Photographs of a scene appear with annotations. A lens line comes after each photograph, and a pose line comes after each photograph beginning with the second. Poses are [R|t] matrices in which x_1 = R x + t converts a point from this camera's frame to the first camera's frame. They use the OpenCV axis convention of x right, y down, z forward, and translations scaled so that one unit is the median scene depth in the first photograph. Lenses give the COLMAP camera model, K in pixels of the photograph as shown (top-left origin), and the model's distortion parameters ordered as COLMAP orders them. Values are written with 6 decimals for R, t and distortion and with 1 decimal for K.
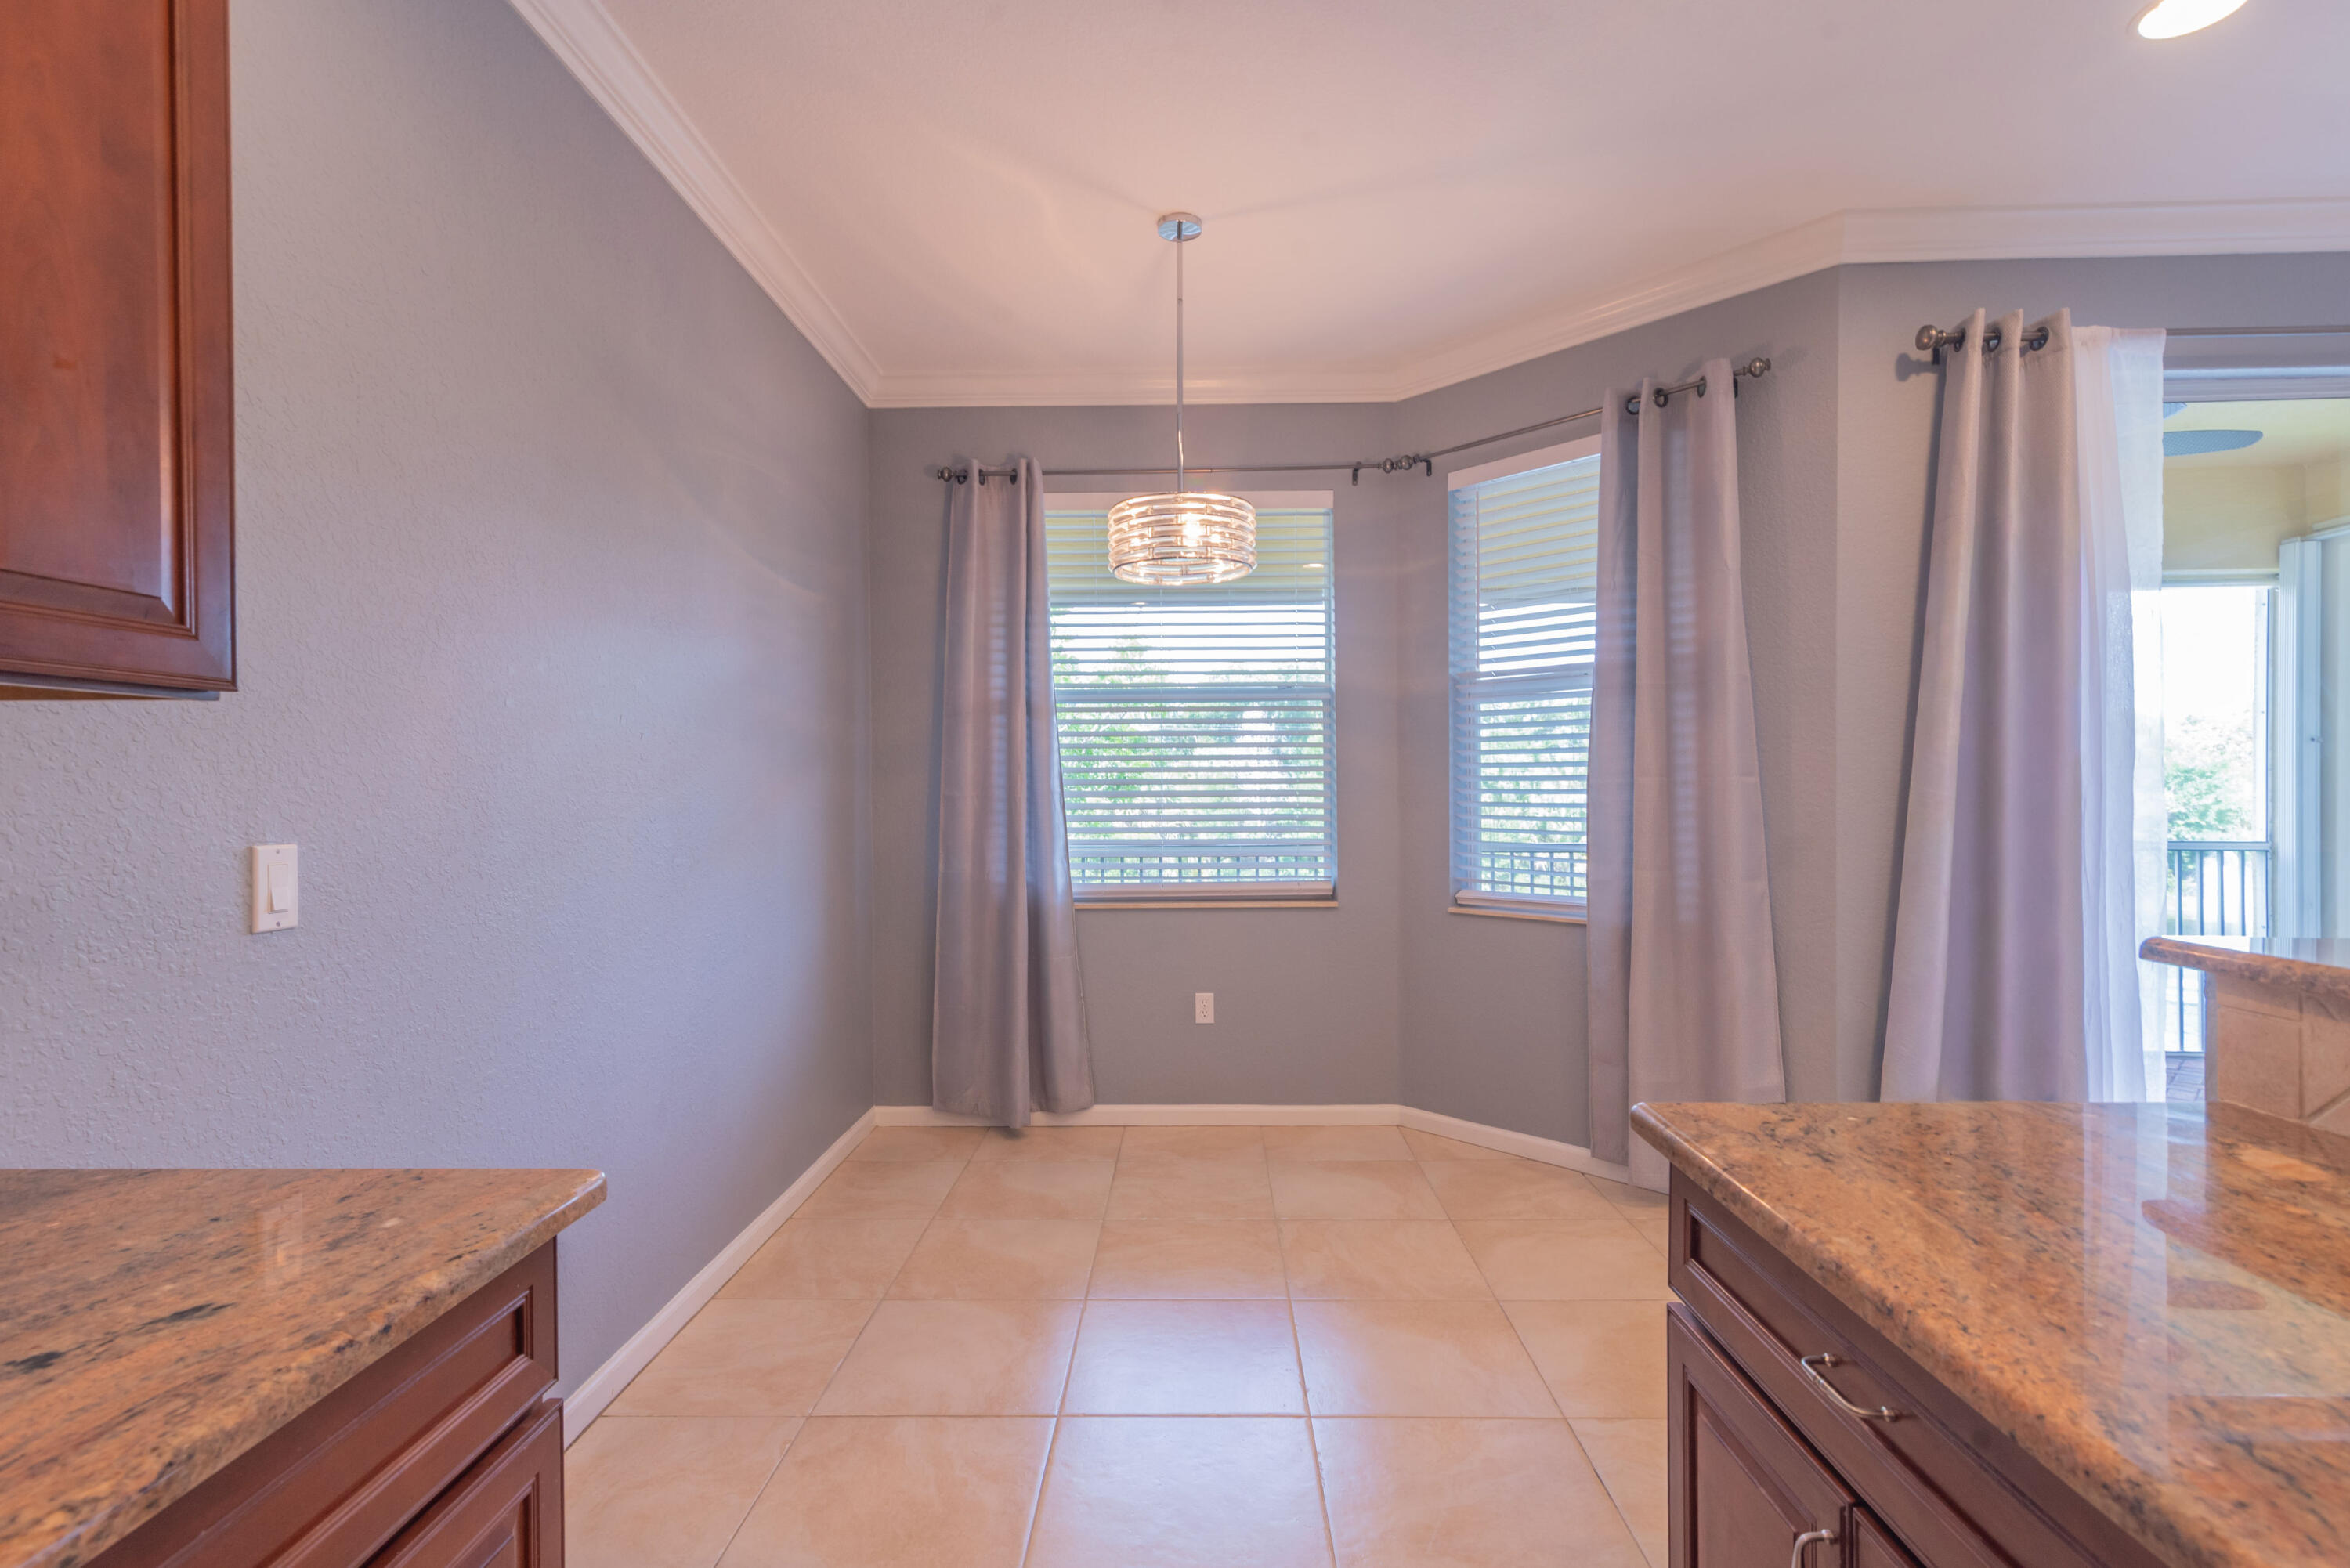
lens RADIAL K [[1050.2, 0, 1163.2], [0, 1050.2, 781.3], [0, 0, 1]] dist [0.012651, 0.000336]
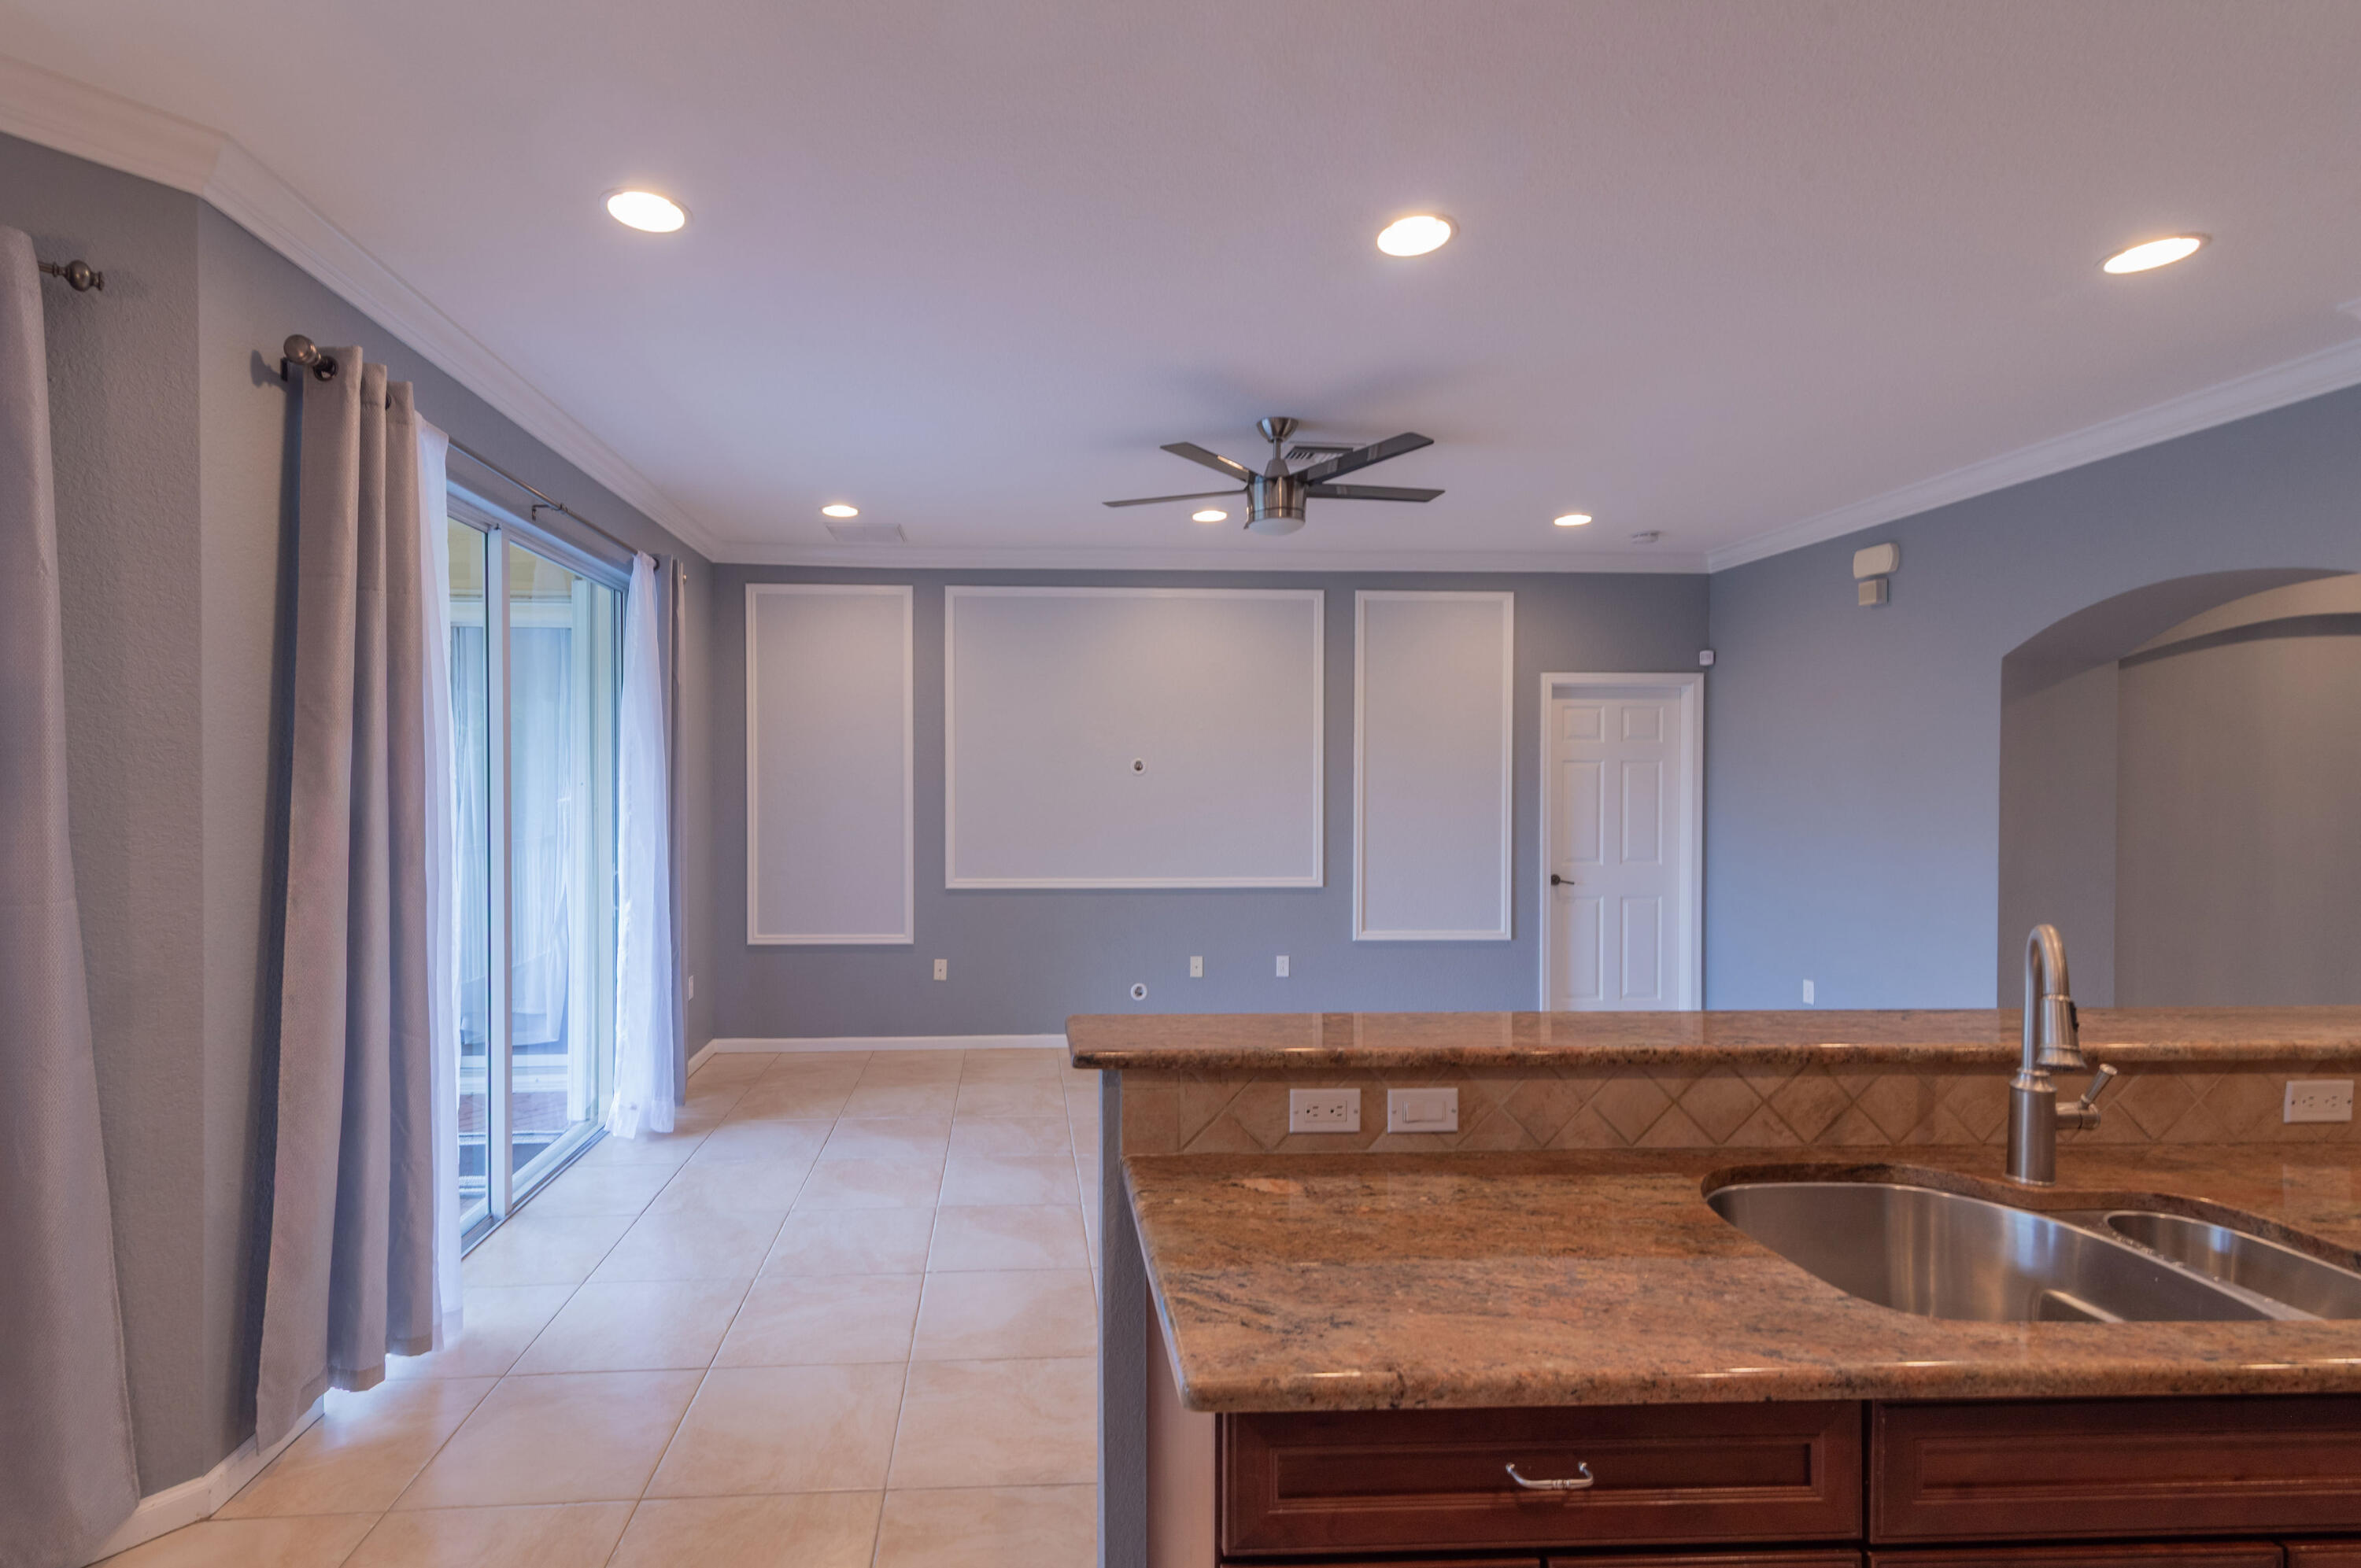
lens RADIAL K [[1055.1, 0, 1163.6], [0, 1055.1, 804.4], [0, 0, 1]] dist [0.012651, 0.000336]
pose [[-0.073058, -0.003803, 0.997320, -0.466220], [0.003264, 0.999986, 0.004053, -0.196756], [-0.997322, 0.003551, -0.073044, 1.161731]]
